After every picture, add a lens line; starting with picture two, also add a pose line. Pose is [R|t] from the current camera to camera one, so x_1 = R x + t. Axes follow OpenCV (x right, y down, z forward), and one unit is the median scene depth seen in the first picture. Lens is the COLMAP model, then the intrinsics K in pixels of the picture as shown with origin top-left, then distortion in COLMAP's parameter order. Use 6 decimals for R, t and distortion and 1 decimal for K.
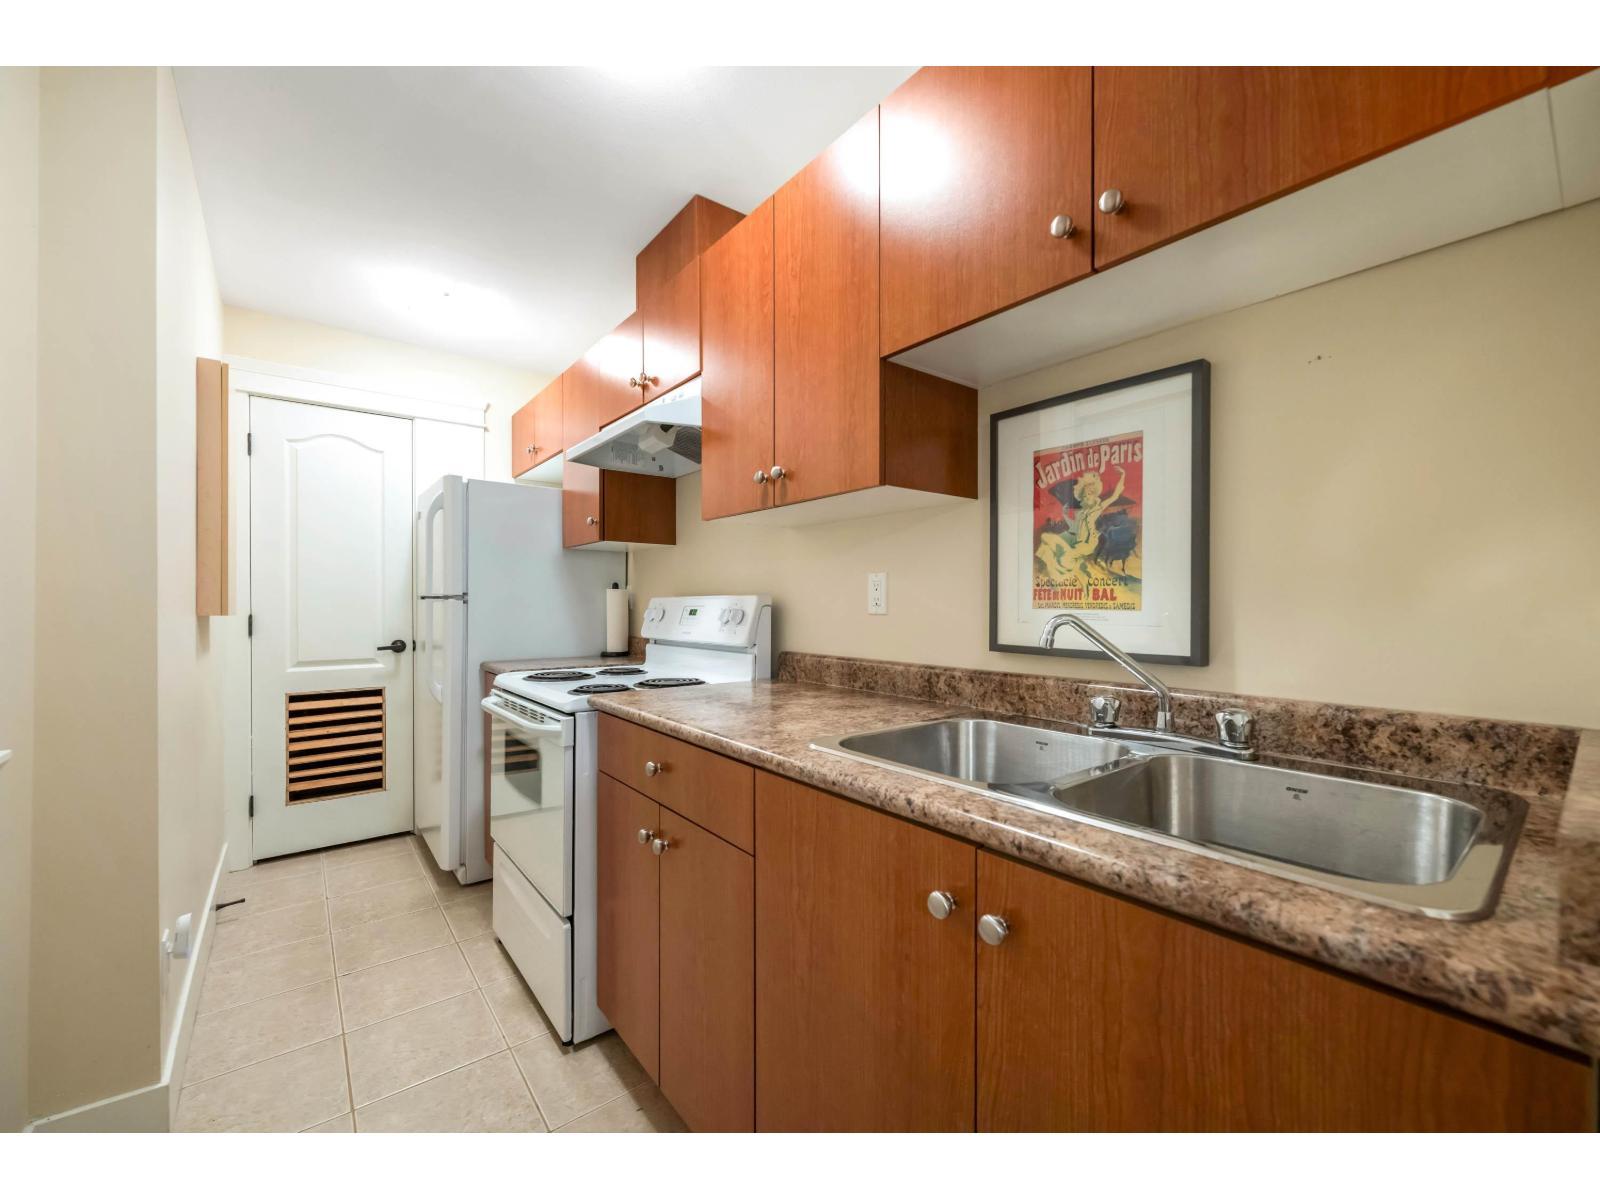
lens RADIAL K [[636.8, 0, 798.4], [0, 636.8, 603.6], [0, 0, 1]] dist [0.000153, 0.000089]
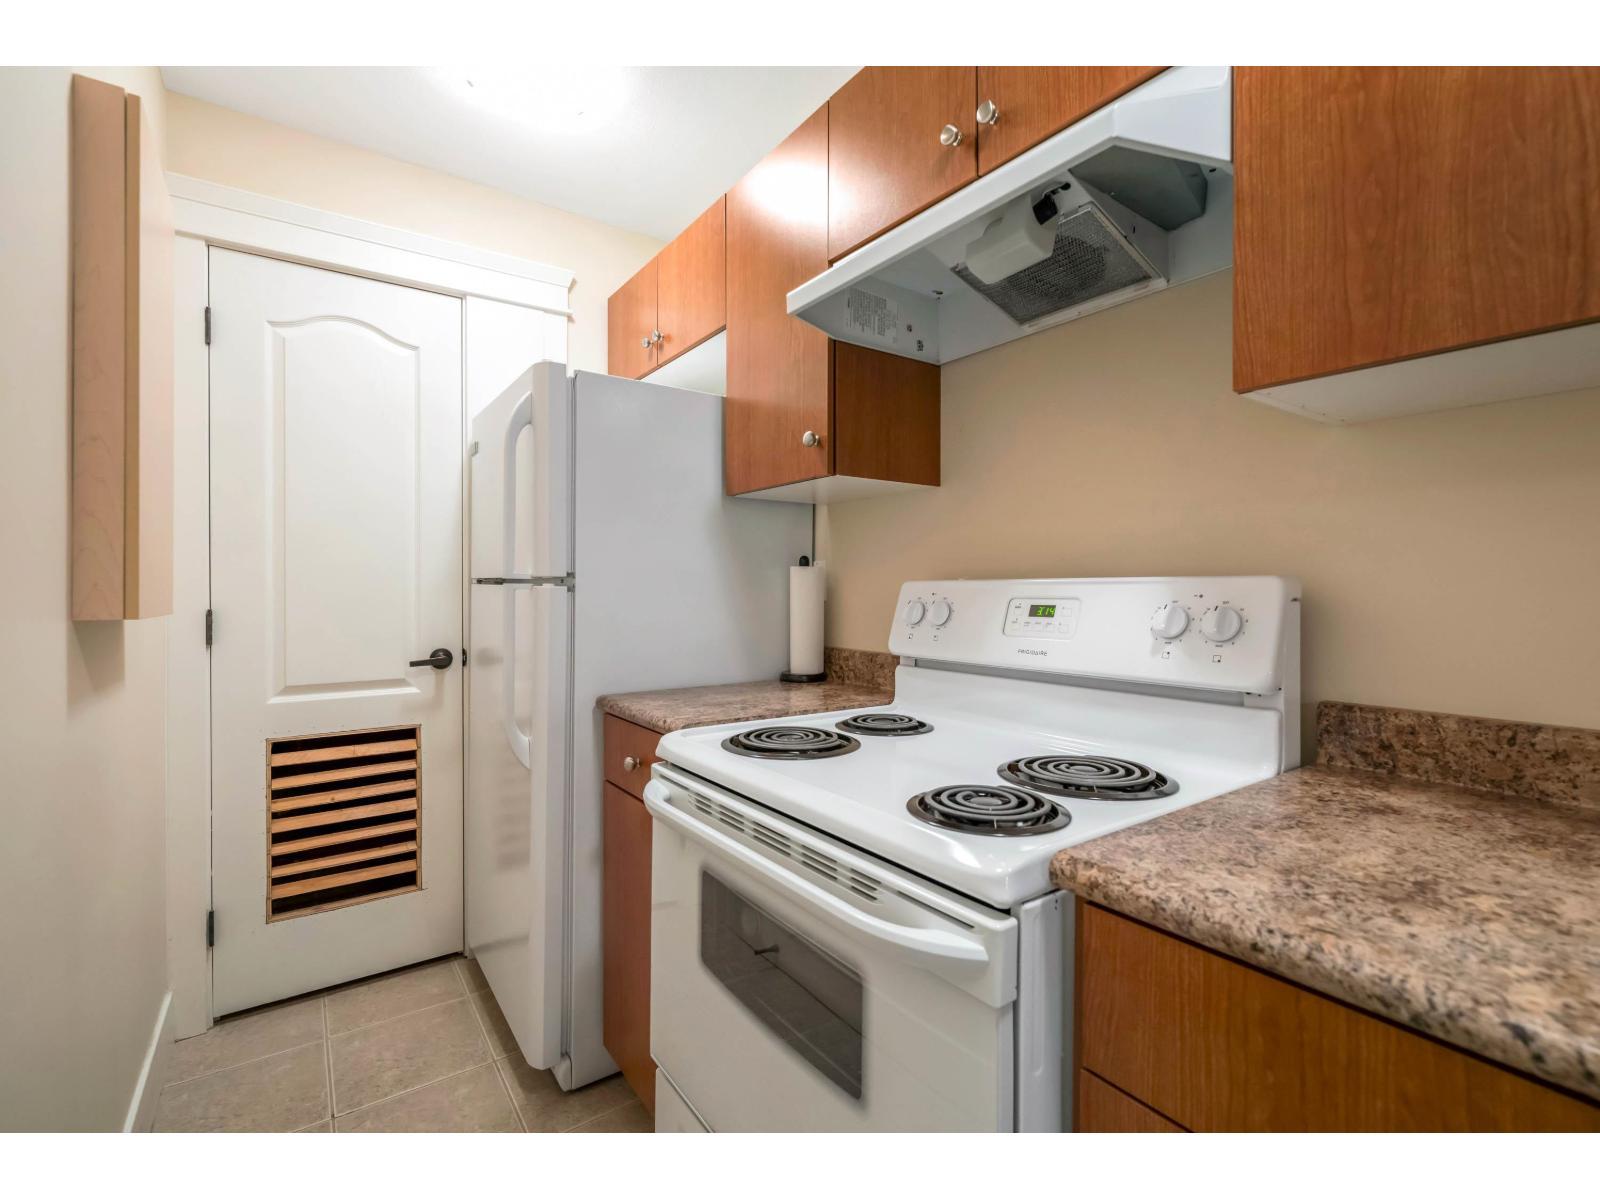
lens RADIAL K [[723.7, 0, 800.0], [0, 723.7, 600.0], [0, 0, 1]] dist [0.002394, 0.000374]
pose [[0.998271, 0.005997, -0.058481, -0.257250], [-0.005467, 0.999943, 0.009224, 0.000133], [0.058533, -0.008888, 0.998246, 0.340960]]
